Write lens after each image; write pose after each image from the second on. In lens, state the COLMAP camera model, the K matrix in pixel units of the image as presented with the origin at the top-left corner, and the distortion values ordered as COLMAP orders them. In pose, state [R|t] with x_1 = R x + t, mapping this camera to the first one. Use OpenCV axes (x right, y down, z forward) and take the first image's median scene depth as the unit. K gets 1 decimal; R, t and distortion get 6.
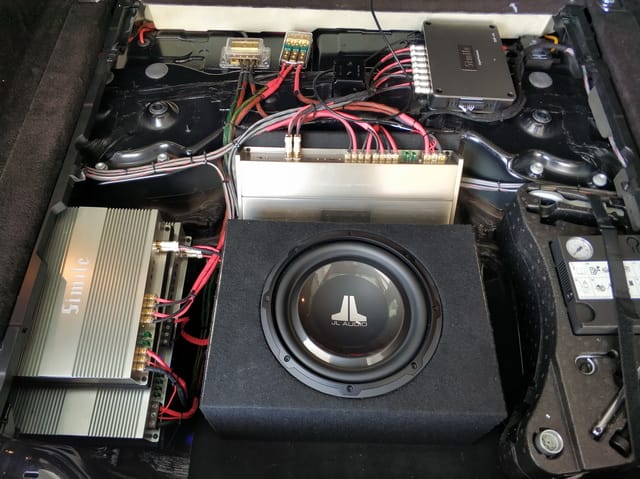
lens RADIAL K [[505.3, 0, 320.0], [0, 505.3, 239.5], [0, 0, 1]] dist [0.003063, -0.008073]
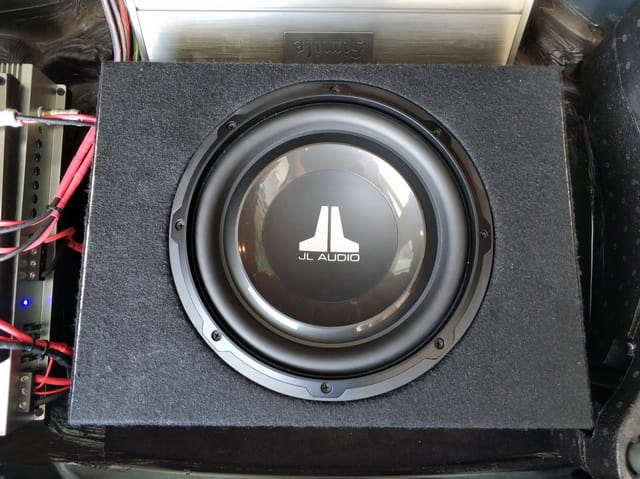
lens RADIAL K [[505.3, 0, 320.0], [0, 505.3, 239.5], [0, 0, 1]] dist [0.003063, -0.008073]
pose [[0.999952, -0.006185, -0.007612, 0.051849], [0.008625, 0.924035, 0.382211, -0.073943], [0.004670, -0.382258, 0.924044, 0.476259]]
